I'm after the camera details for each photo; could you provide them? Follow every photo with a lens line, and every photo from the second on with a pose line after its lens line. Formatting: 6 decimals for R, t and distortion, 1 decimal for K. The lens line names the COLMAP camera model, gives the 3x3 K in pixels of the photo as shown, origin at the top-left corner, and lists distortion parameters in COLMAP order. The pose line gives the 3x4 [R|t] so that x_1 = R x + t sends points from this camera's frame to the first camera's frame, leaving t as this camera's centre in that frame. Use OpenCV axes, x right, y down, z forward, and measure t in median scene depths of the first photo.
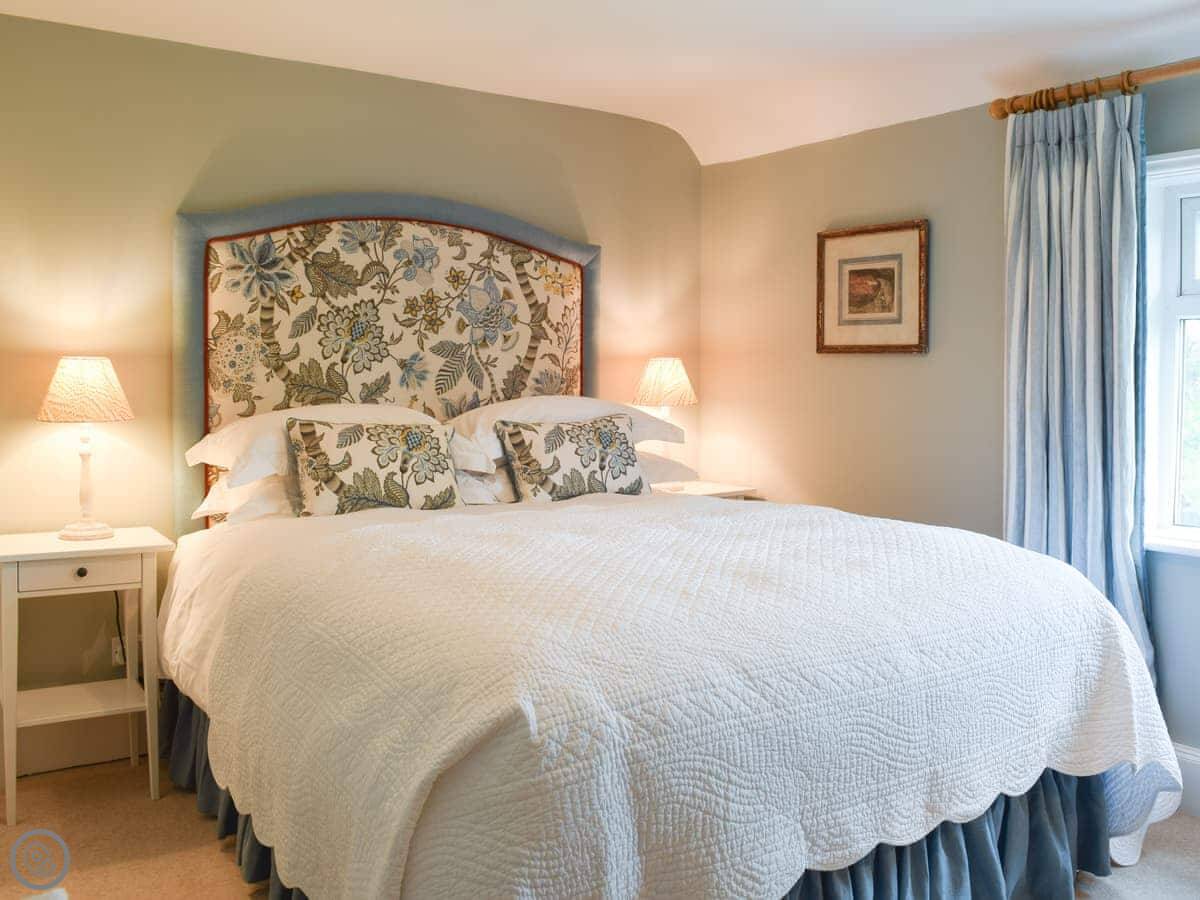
lens RADIAL K [[1205.1, 0, 599.9], [0, 1205.1, 552.2], [0, 0, 1]] dist [-0.079550, 0.013093]
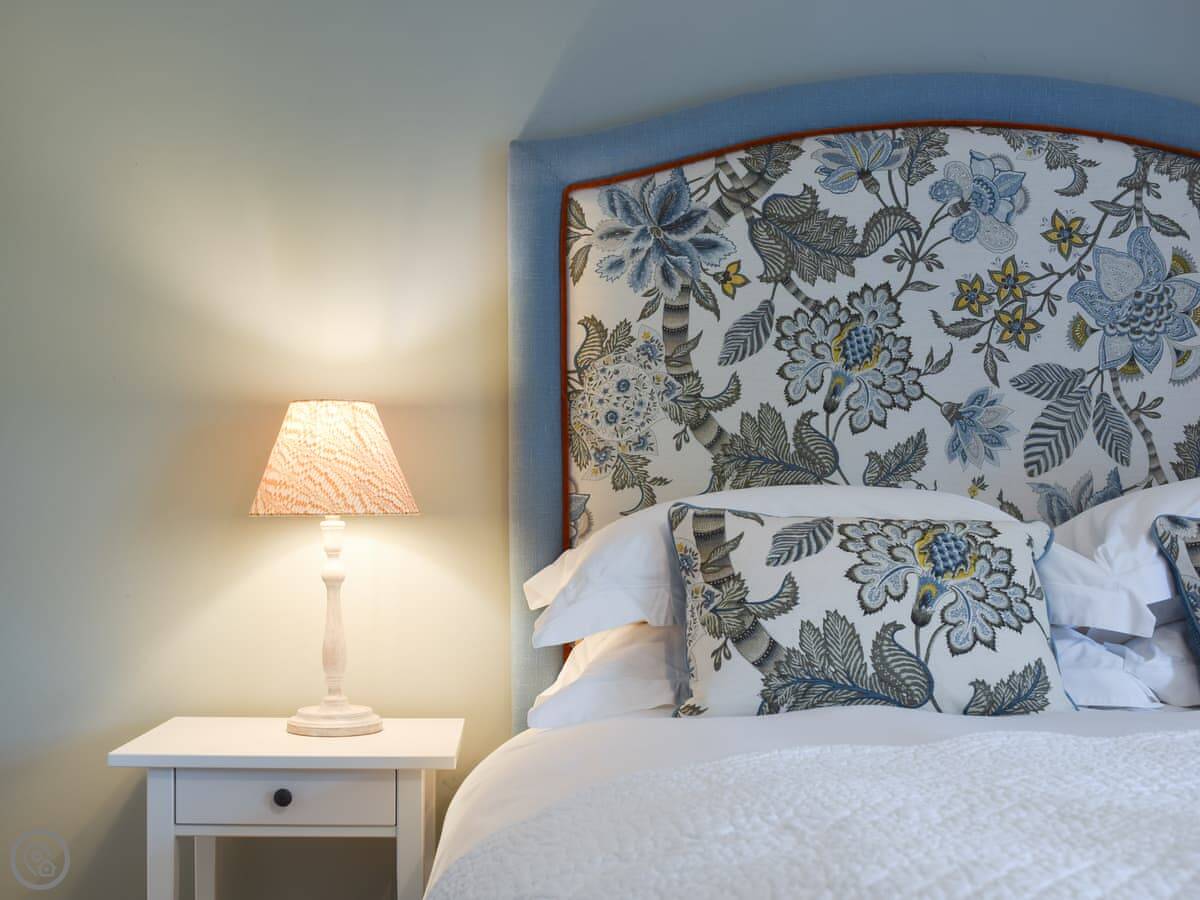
lens RADIAL K [[1205.1, 0, 599.9], [0, 1205.1, 552.2], [0, 0, 1]] dist [-0.079550, 0.013093]
pose [[0.853227, -0.016891, -0.521266, -0.035319], [-0.068674, 0.987134, -0.144396, -0.021109], [0.516999, 0.159000, 0.841089, 0.548395]]
